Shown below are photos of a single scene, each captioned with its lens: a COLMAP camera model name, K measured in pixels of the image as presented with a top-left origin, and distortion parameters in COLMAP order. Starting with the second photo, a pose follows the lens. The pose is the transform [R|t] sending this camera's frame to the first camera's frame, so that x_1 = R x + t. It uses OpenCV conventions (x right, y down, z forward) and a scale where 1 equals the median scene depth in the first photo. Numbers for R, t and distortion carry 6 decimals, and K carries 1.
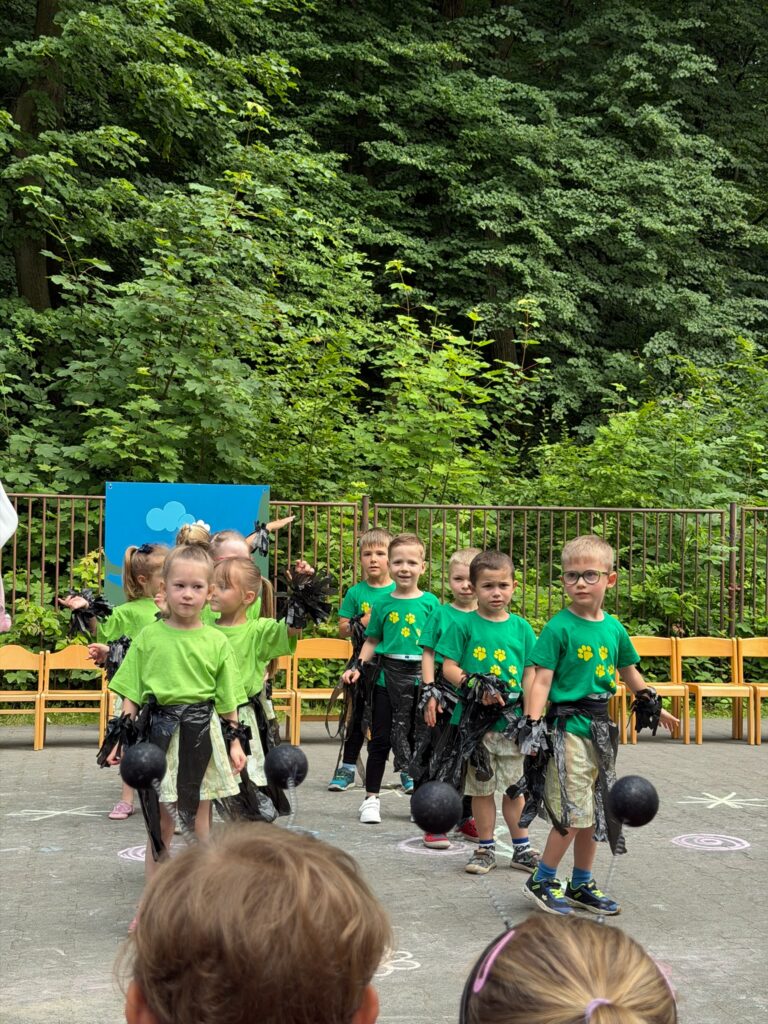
lens RADIAL K [[1441.5, 0, 364.4], [0, 1441.5, 504.6], [0, 0, 1]] dist [0.125313, 0.000000]
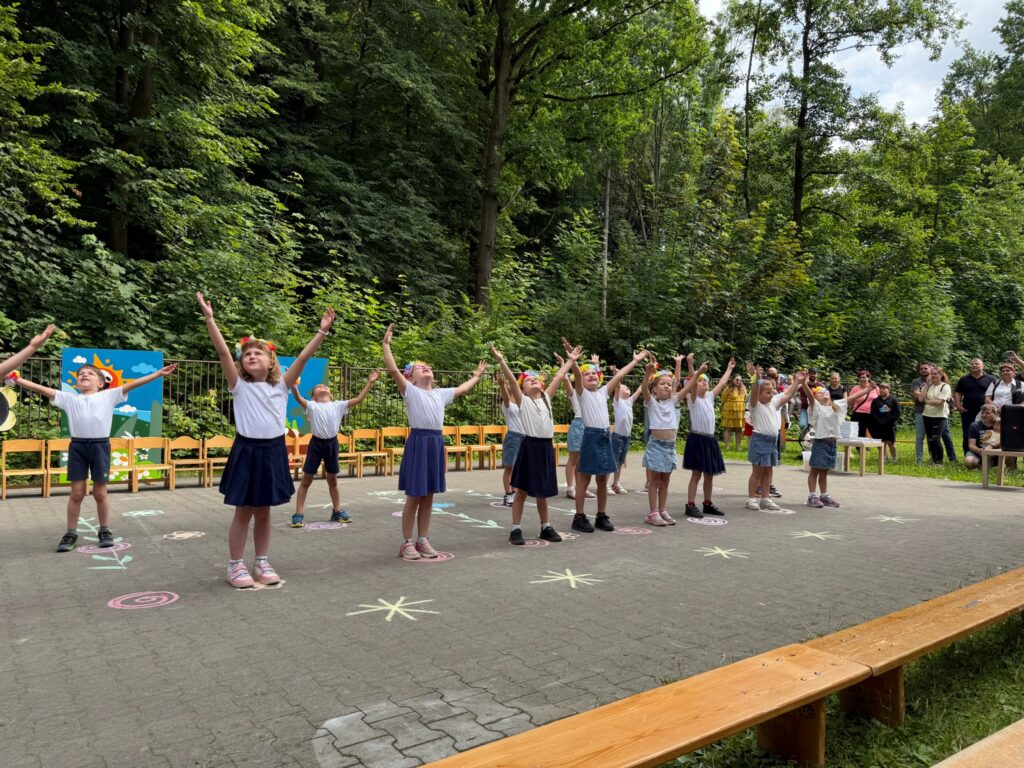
lens RADIAL K [[717.2, 0, 501.6], [0, 717.2, 399.4], [0, 0, 1]] dist [0.046971, -0.048442]
pose [[0.905332, -0.008616, 0.424617, -0.180641], [-0.011838, 0.998894, 0.045508, -0.002839], [-0.424539, -0.046227, 0.904229, -0.049038]]
